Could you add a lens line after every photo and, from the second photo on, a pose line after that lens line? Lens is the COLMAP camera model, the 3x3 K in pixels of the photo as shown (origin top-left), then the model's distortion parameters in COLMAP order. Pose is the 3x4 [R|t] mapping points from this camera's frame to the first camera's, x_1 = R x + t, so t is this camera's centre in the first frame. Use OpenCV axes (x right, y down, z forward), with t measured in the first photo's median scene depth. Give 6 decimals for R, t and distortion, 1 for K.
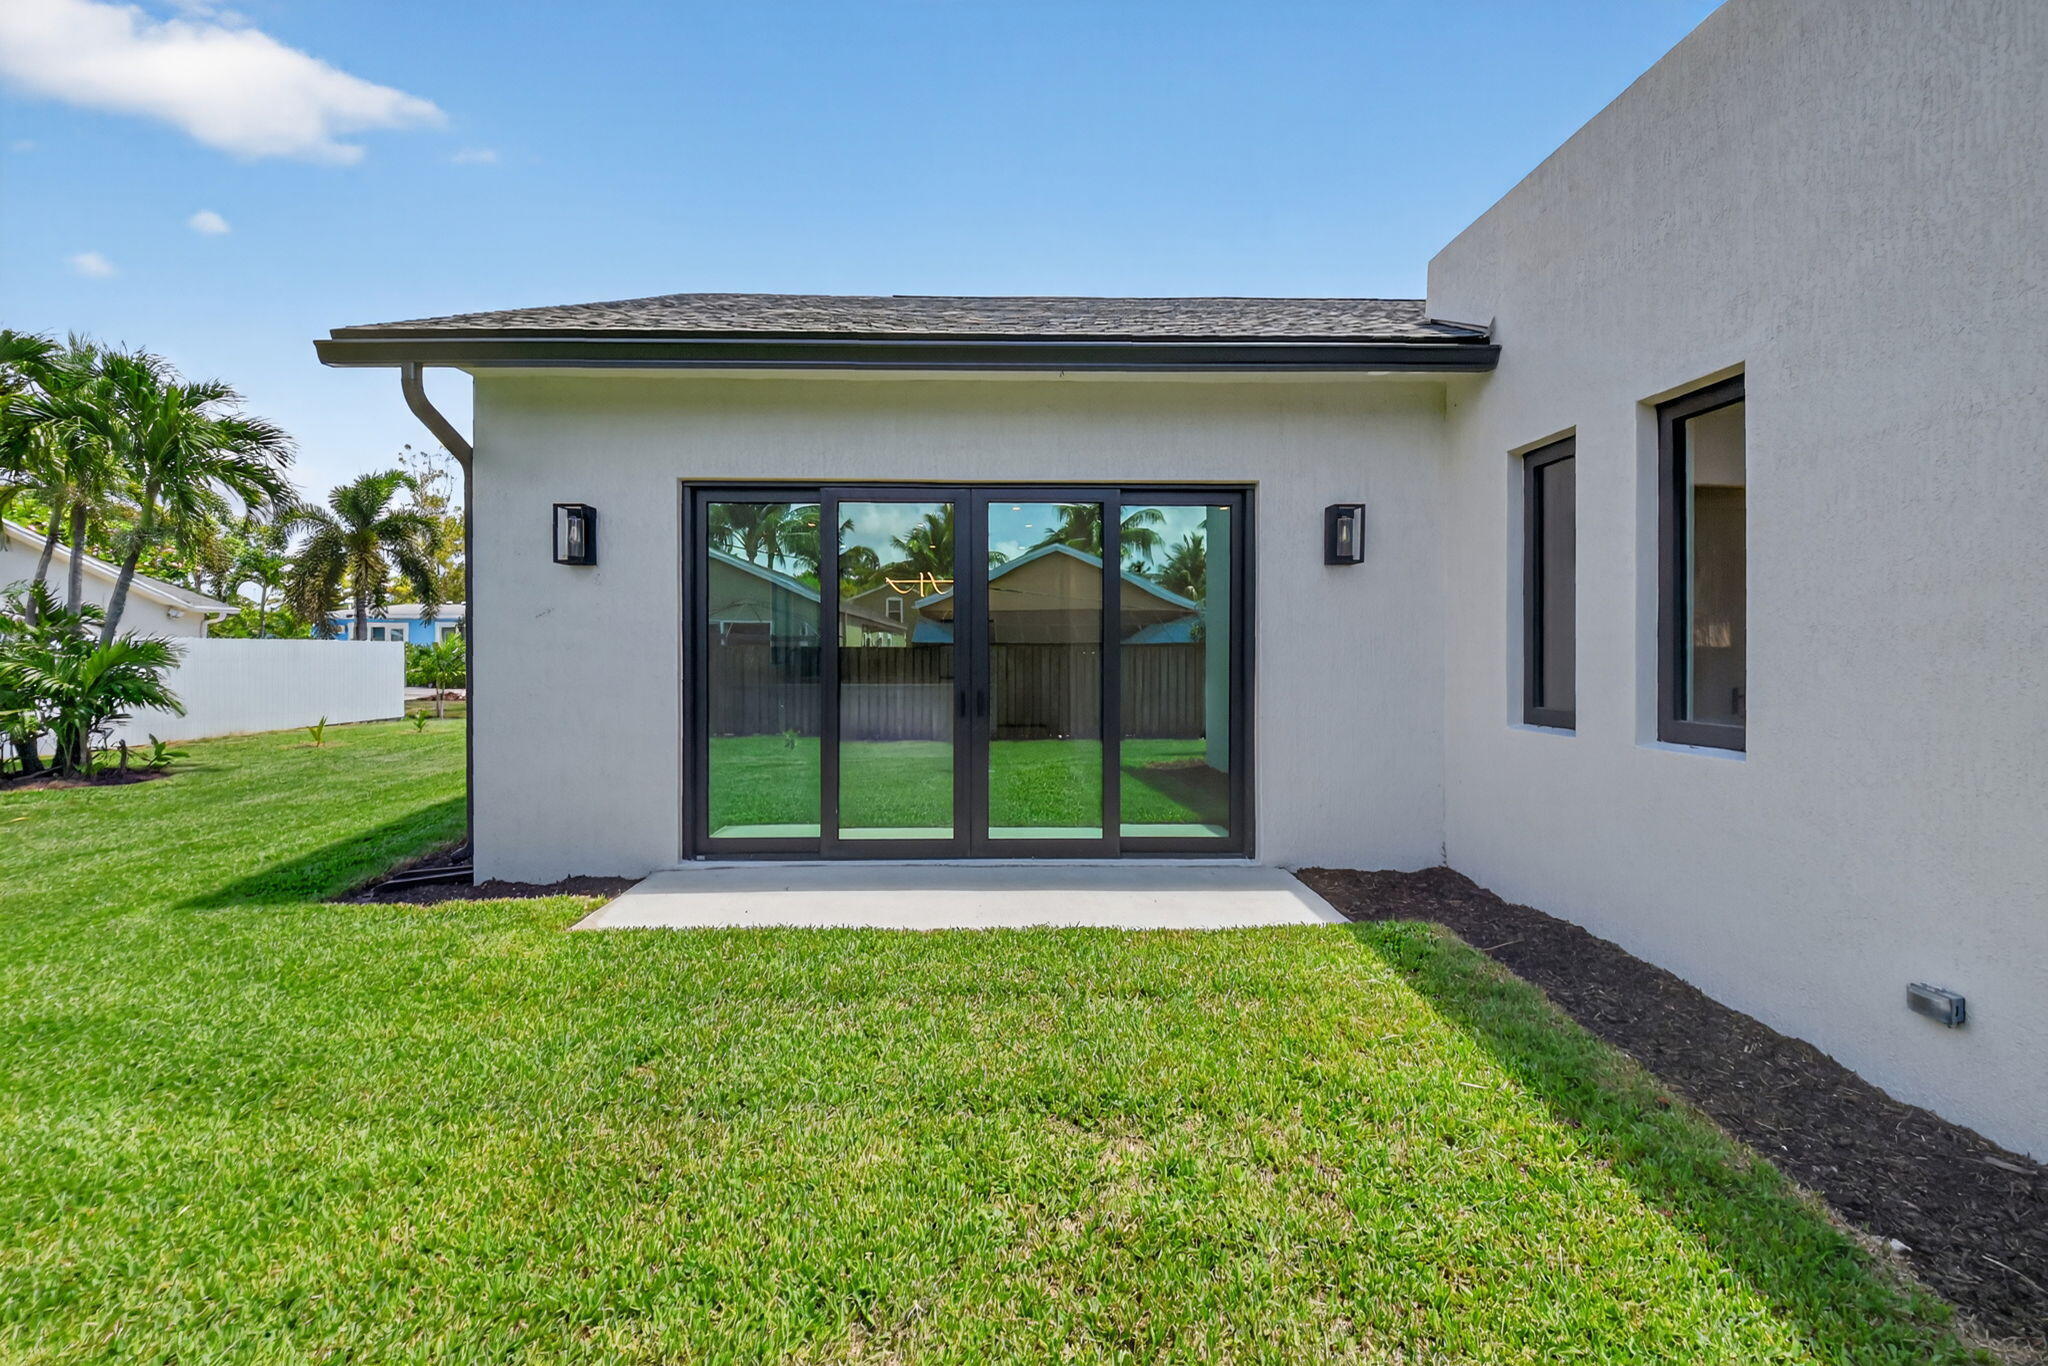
lens RADIAL K [[916.9, 0, 1022.3], [0, 916.9, 664.6], [0, 0, 1]] dist [-0.001925, -0.023377]
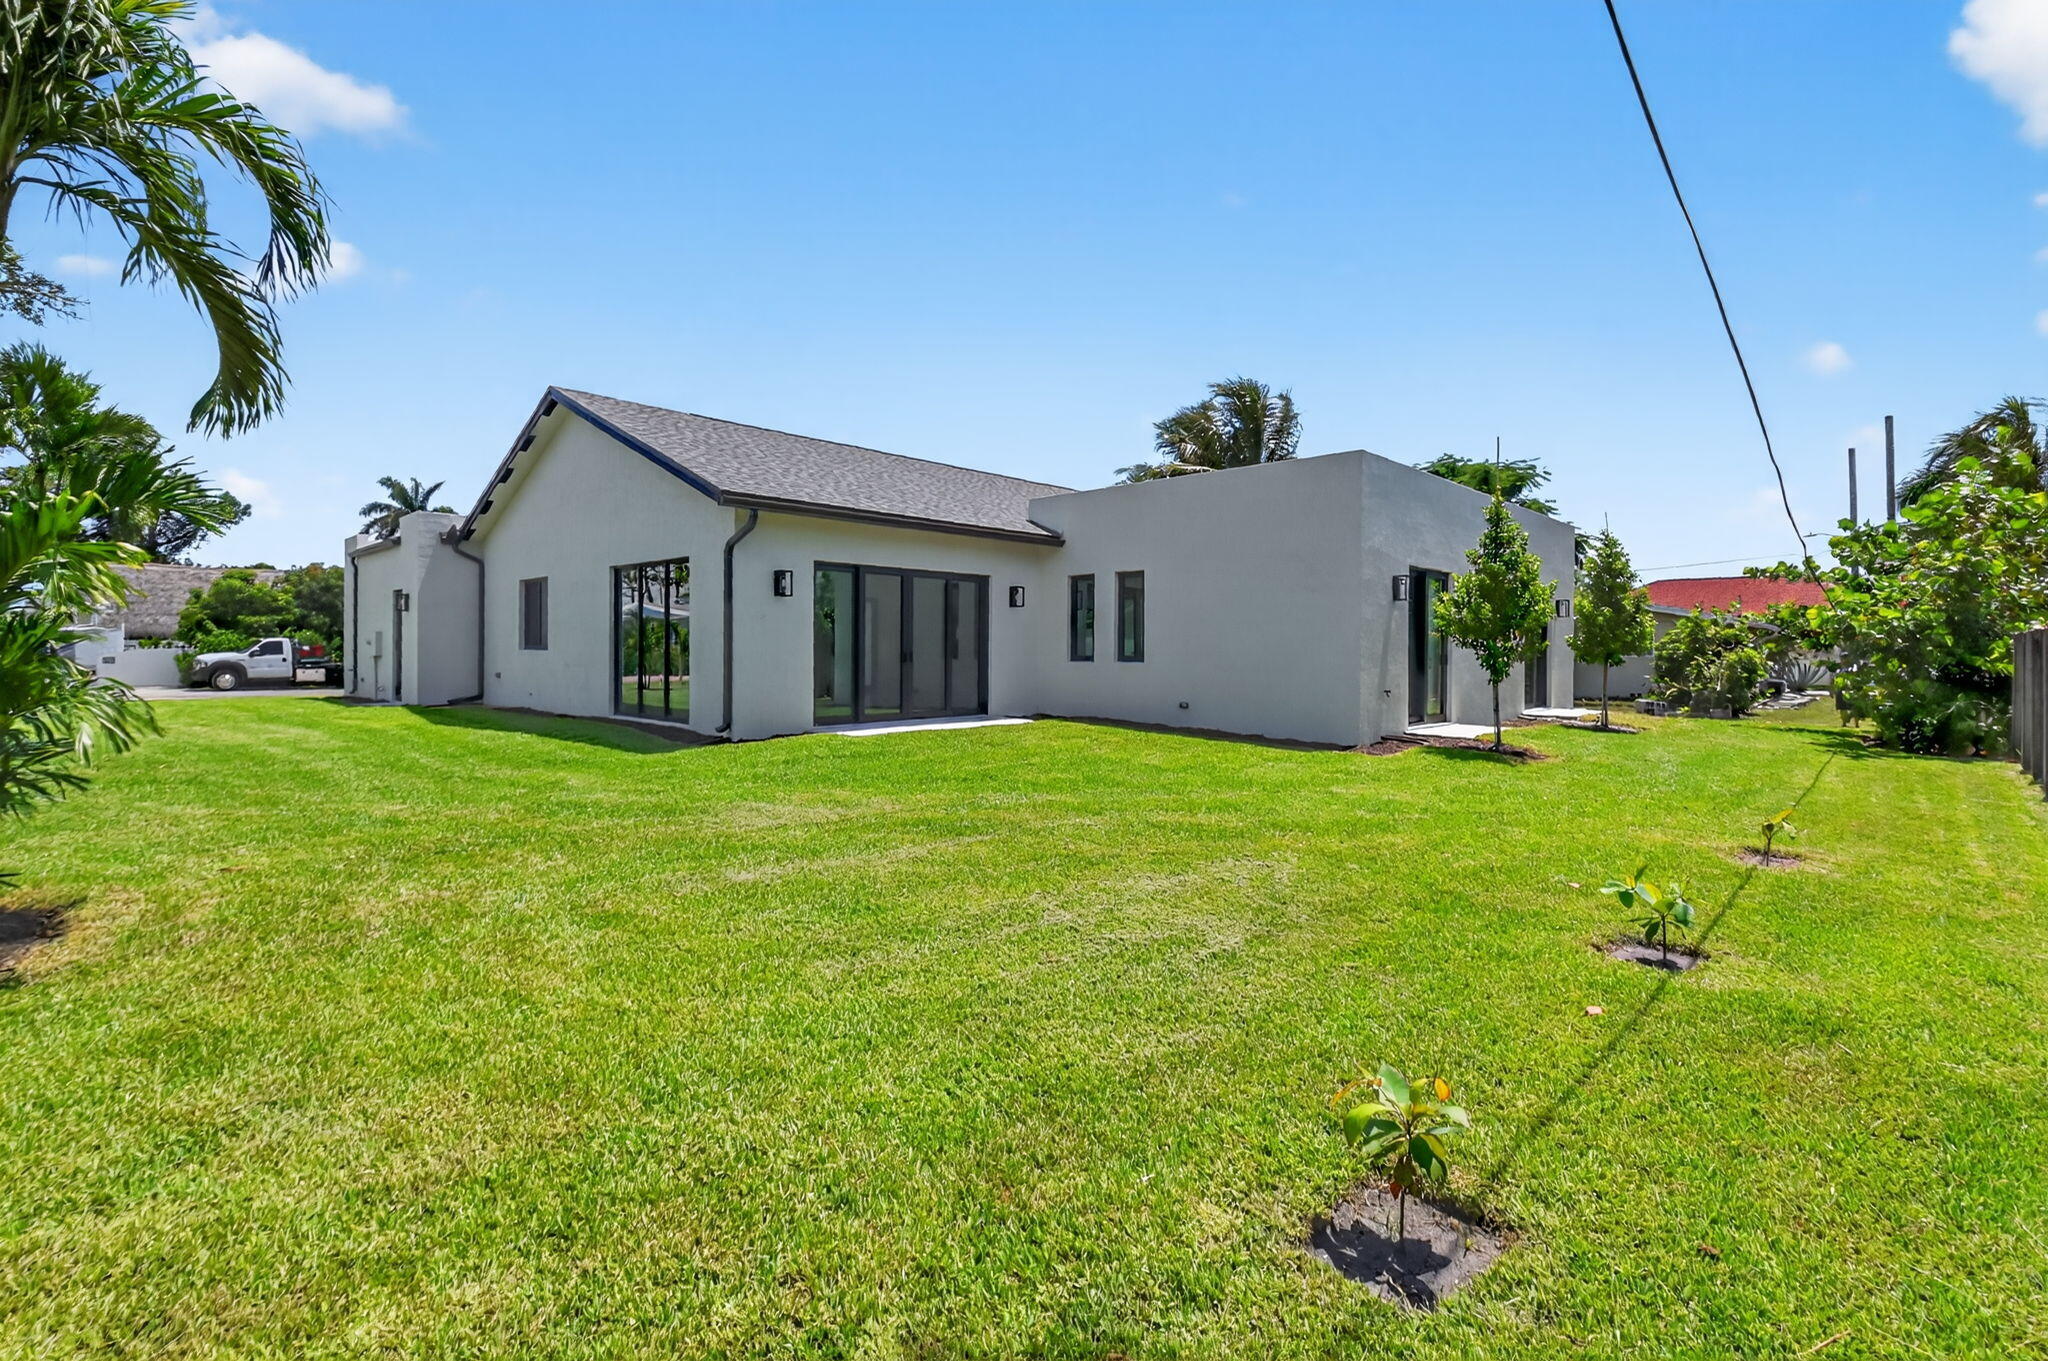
lens RADIAL K [[920.3, 0, 1027.4], [0, 920.3, 676.8], [0, 0, 1]] dist [0.009889, -0.025516]
pose [[0.710993, -0.013885, 0.703062, -1.643762], [0.002766, 0.999853, 0.016949, 0.056095], [-0.703194, -0.010106, 0.710927, -1.060666]]
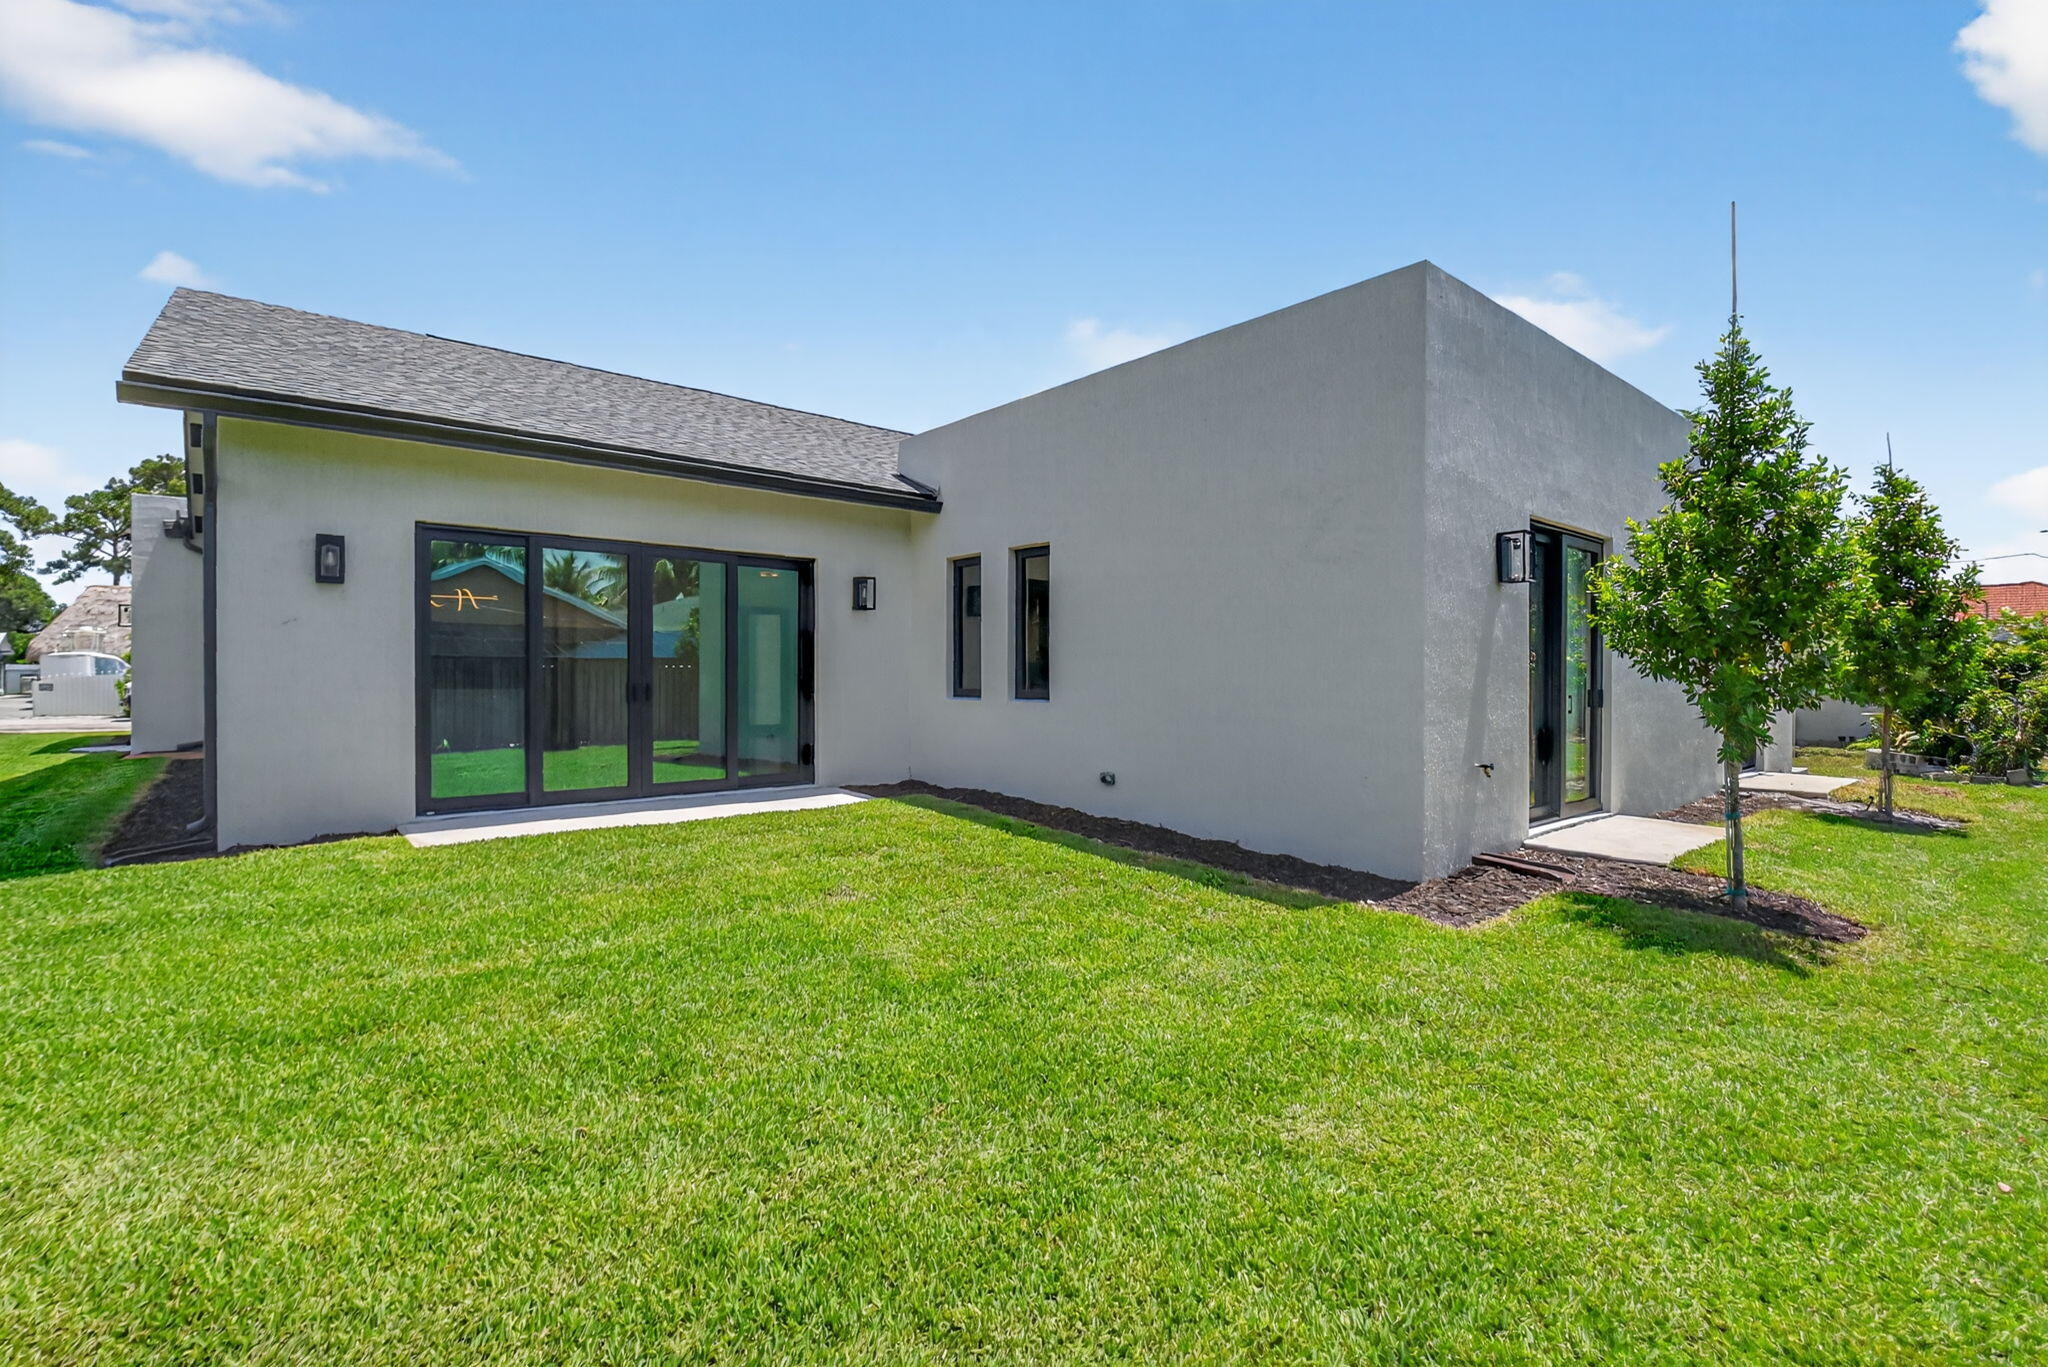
lens RADIAL K [[920.3, 0, 1027.4], [0, 920.3, 679.8], [0, 0, 1]] dist [0.009889, -0.025516]
pose [[0.779939, 0.002436, 0.625851, -0.515888], [0.001607, 0.999981, -0.005895, 0.034939], [-0.625854, 0.005603, 0.779920, -0.580626]]
